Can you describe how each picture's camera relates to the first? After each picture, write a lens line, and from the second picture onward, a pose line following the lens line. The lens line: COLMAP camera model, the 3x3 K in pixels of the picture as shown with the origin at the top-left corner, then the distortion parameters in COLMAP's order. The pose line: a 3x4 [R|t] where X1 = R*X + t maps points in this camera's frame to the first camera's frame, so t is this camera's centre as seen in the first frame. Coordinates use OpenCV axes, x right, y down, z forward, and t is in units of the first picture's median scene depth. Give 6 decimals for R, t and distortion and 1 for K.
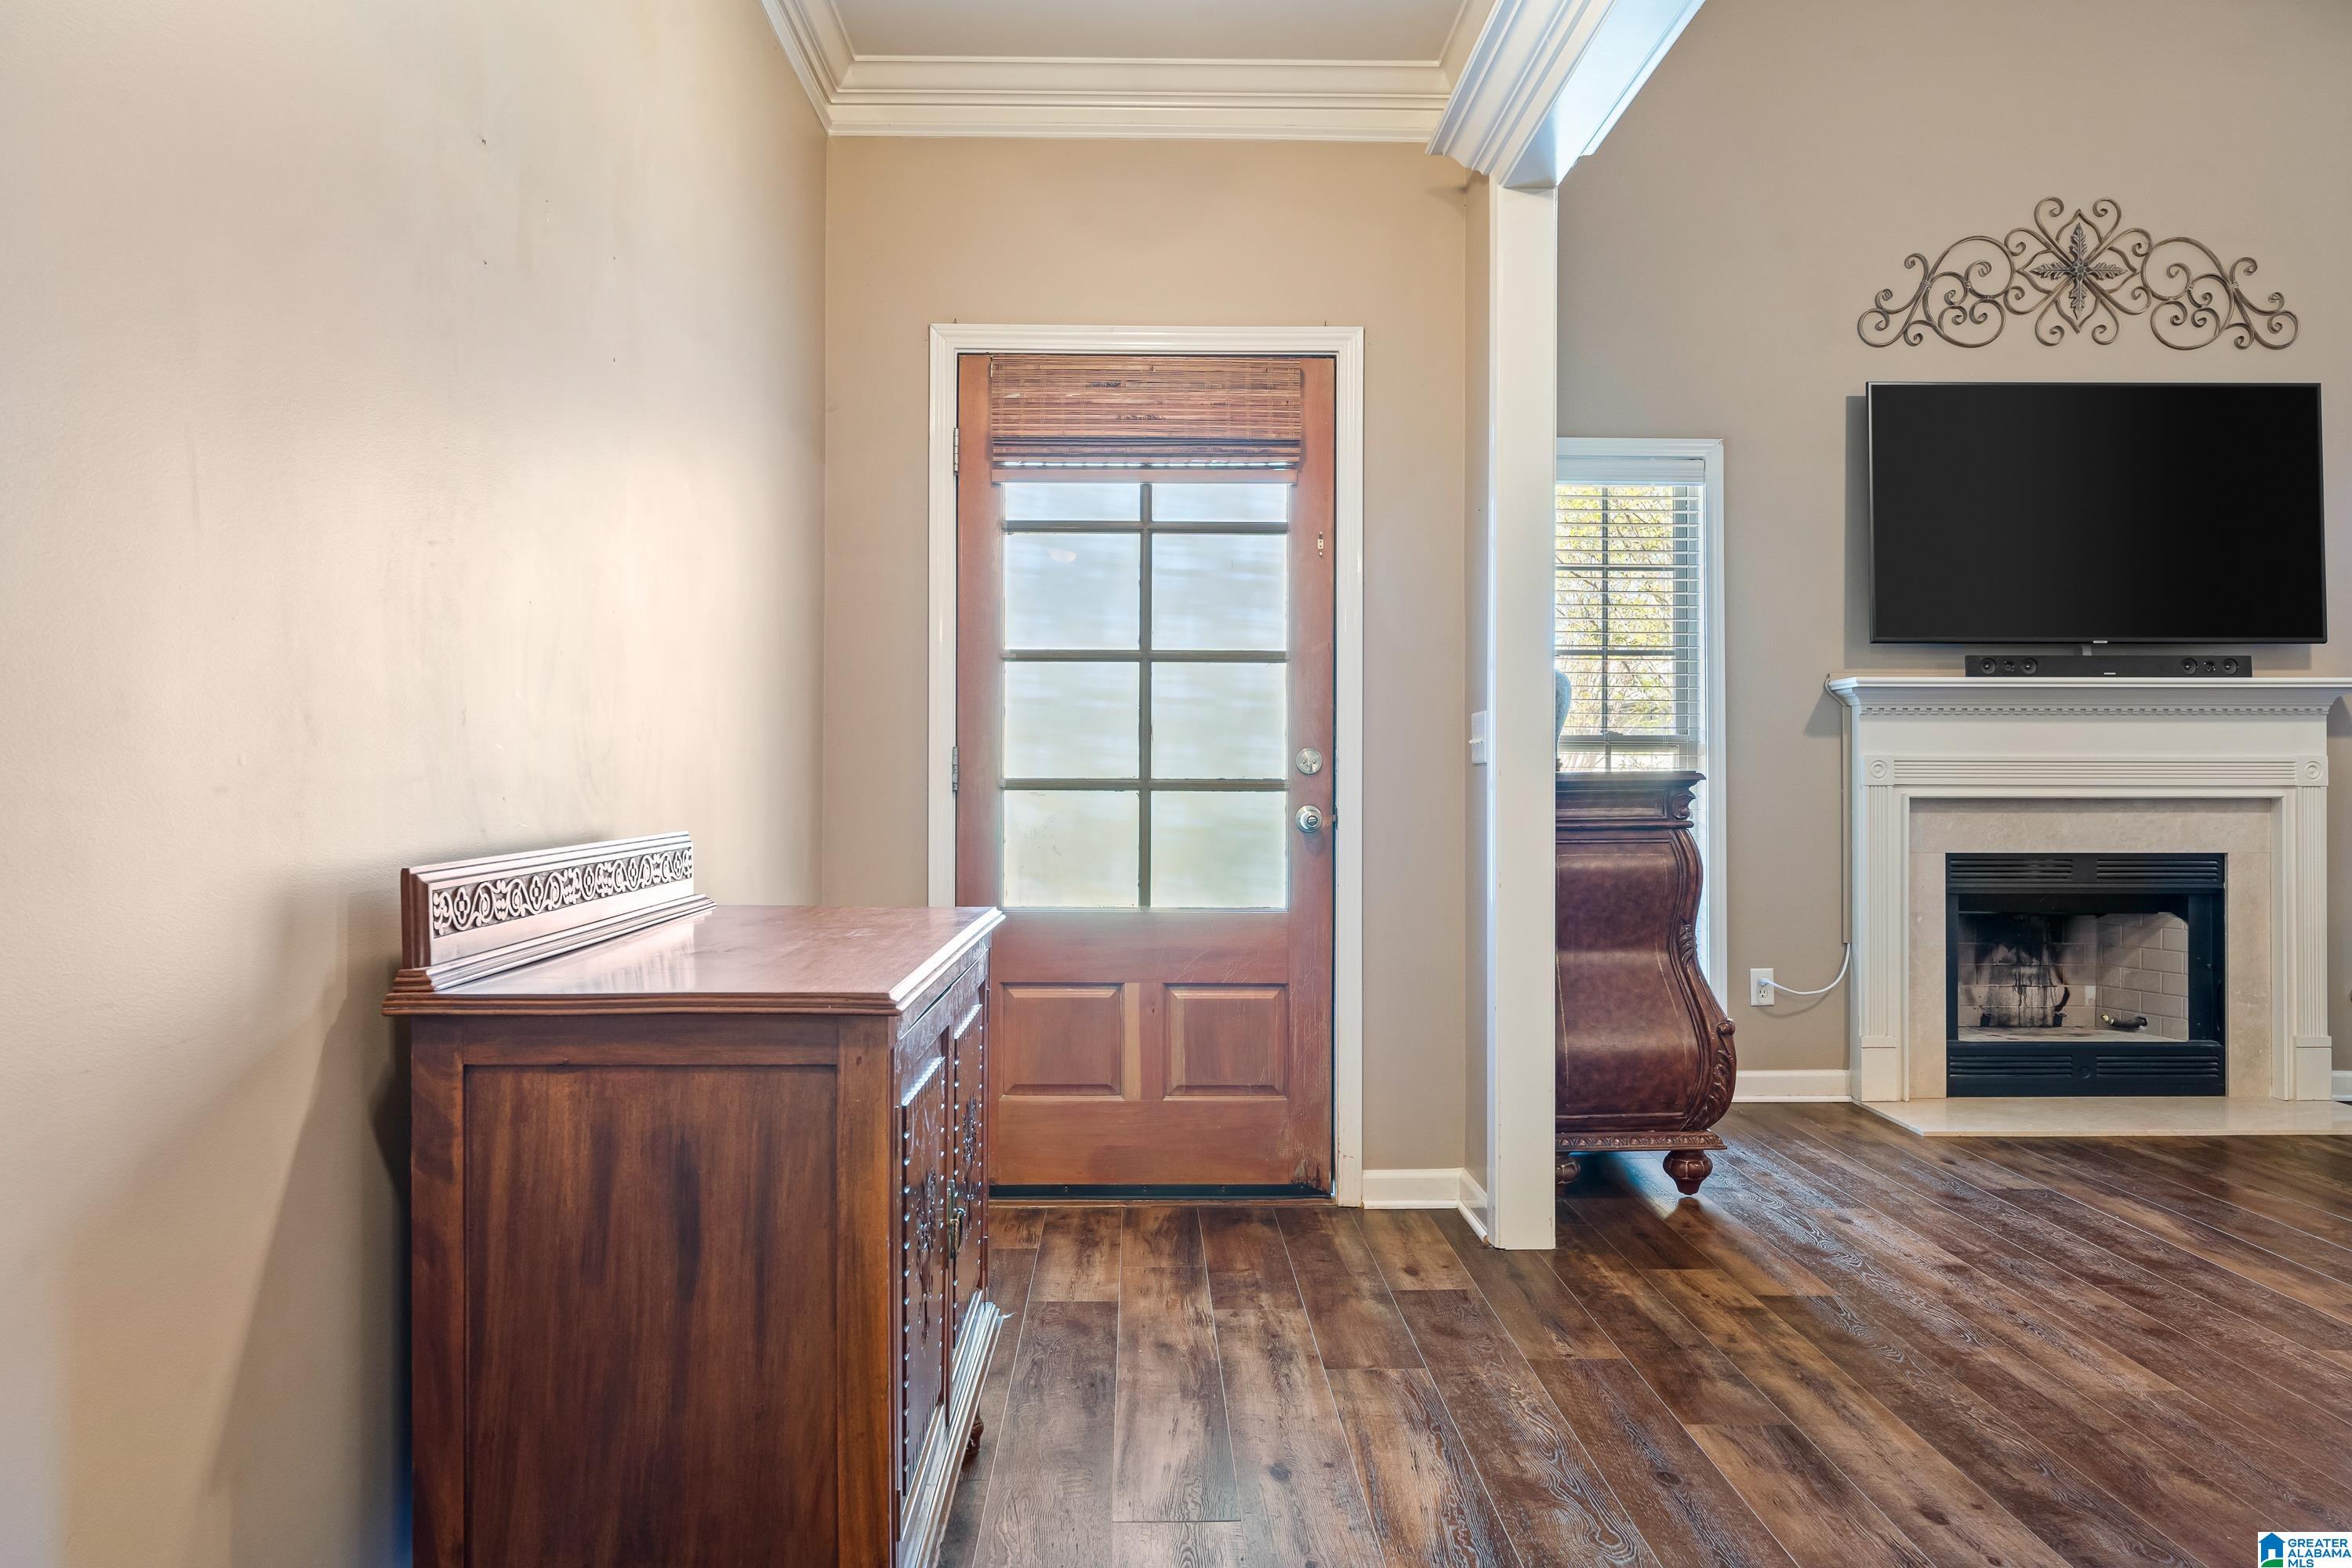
lens RADIAL K [[1699.5, 0, 1168.1], [0, 1699.5, 762.1], [0, 0, 1]] dist [0.000041, 0.001415]
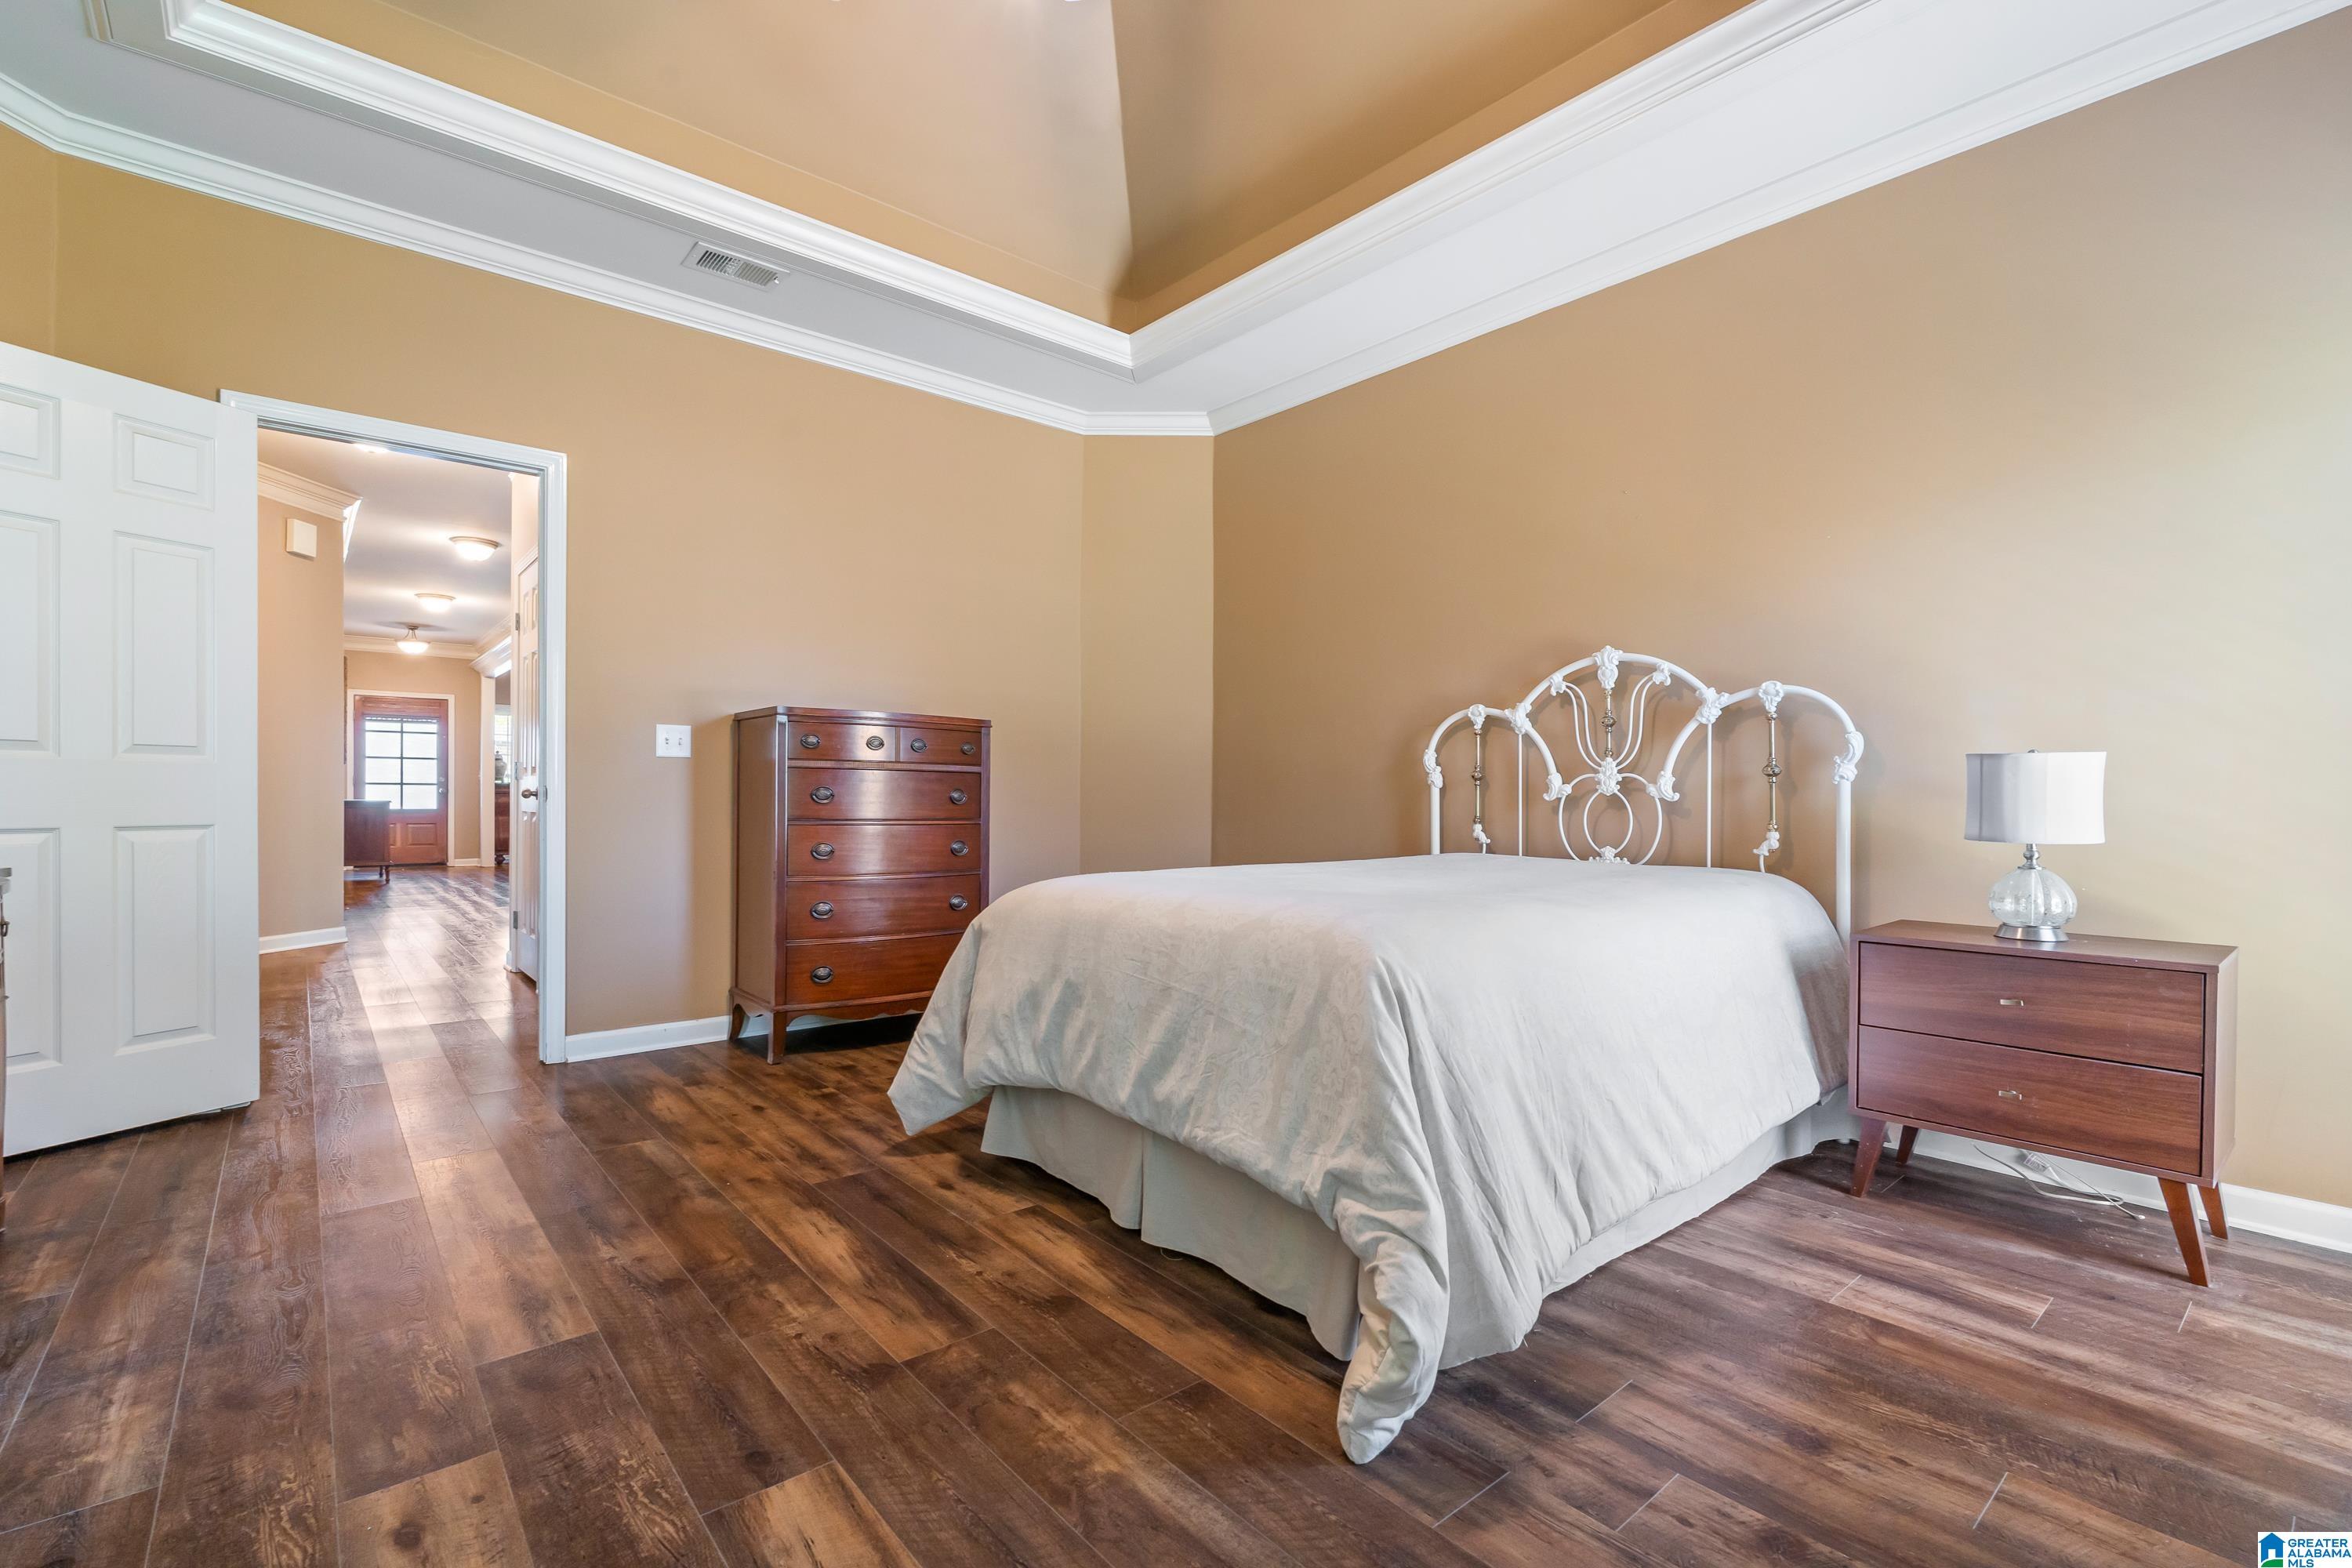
lens RADIAL K [[1044.8, 0, 1176.1], [0, 1044.8, 792.6], [0, 0, 1]] dist [-0.004227, 0.000988]
pose [[0.806793, 0.002491, 0.590829, 0.009290], [-0.011911, 0.999856, 0.012049, -0.018586], [-0.590715, -0.016758, 0.806706, -2.154435]]
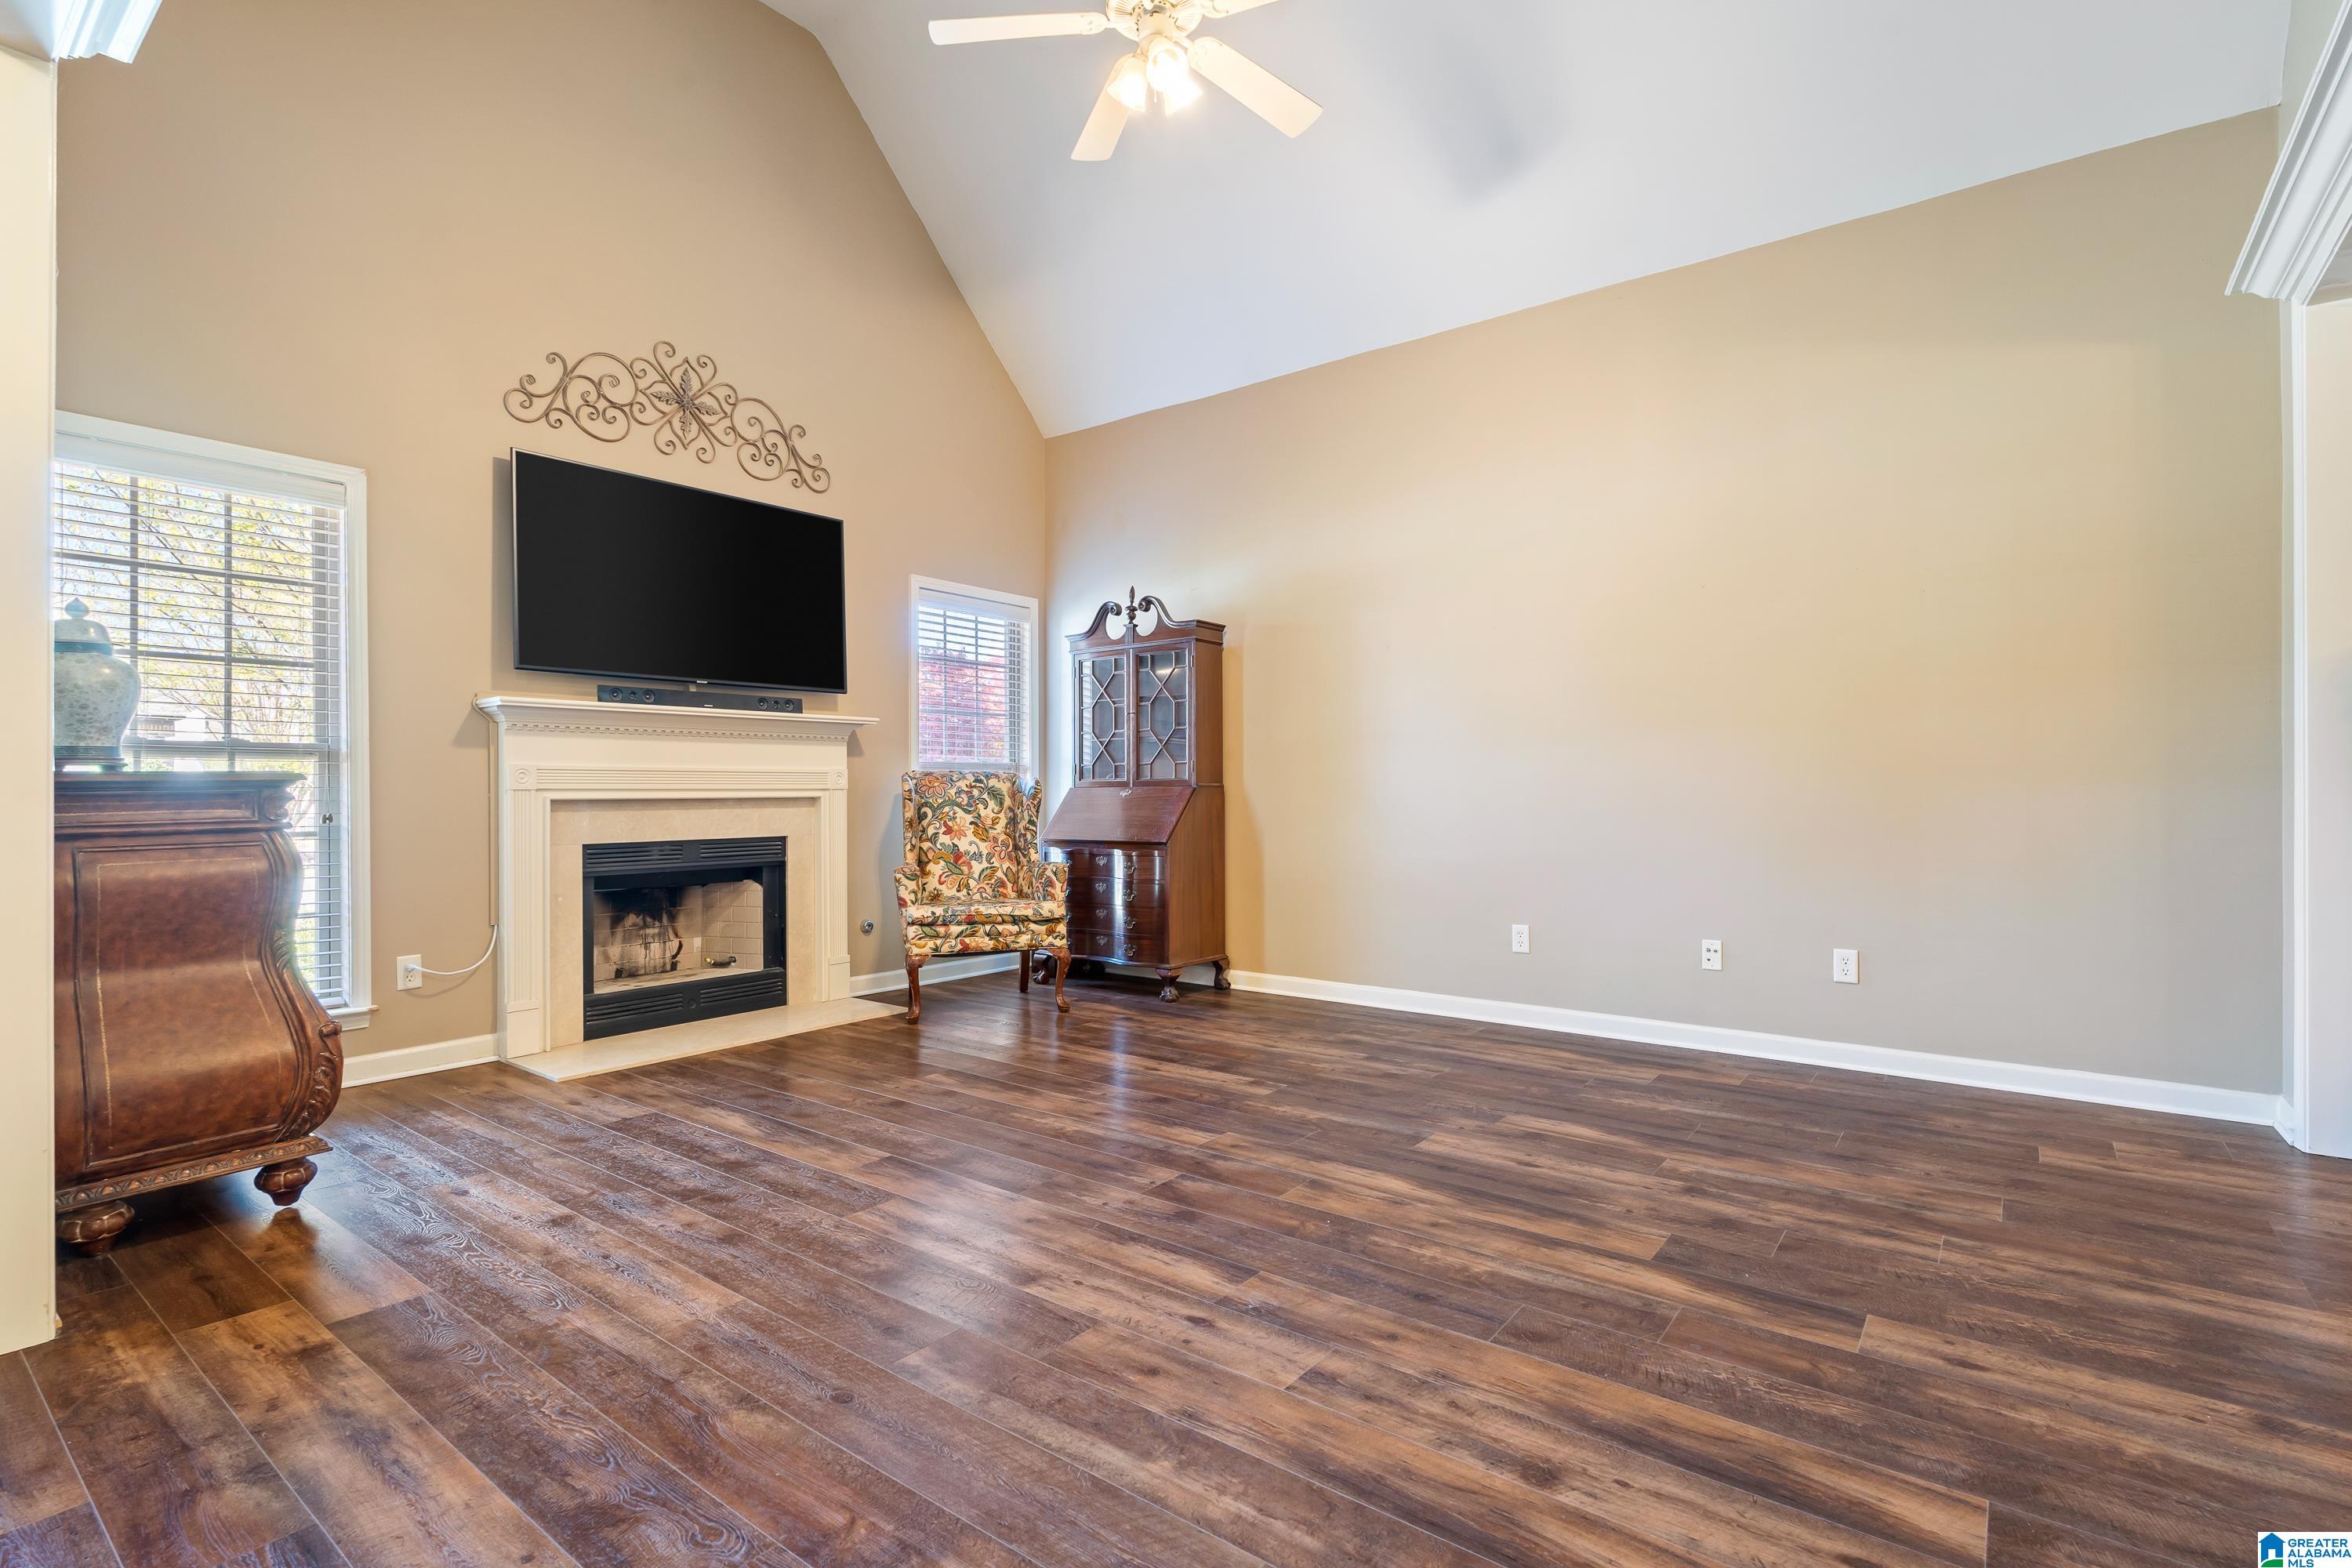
lens RADIAL K [[1095.9, 0, 1173.8], [0, 1095.9, 785.7], [0, 0, 1]] dist [-0.003989, 0.001718]
pose [[0.628202, -0.001244, 0.778049, 0.108050], [0.001188, 0.999999, 0.000640, 0.010902], [-0.778050, 0.000522, 0.628203, 0.164363]]
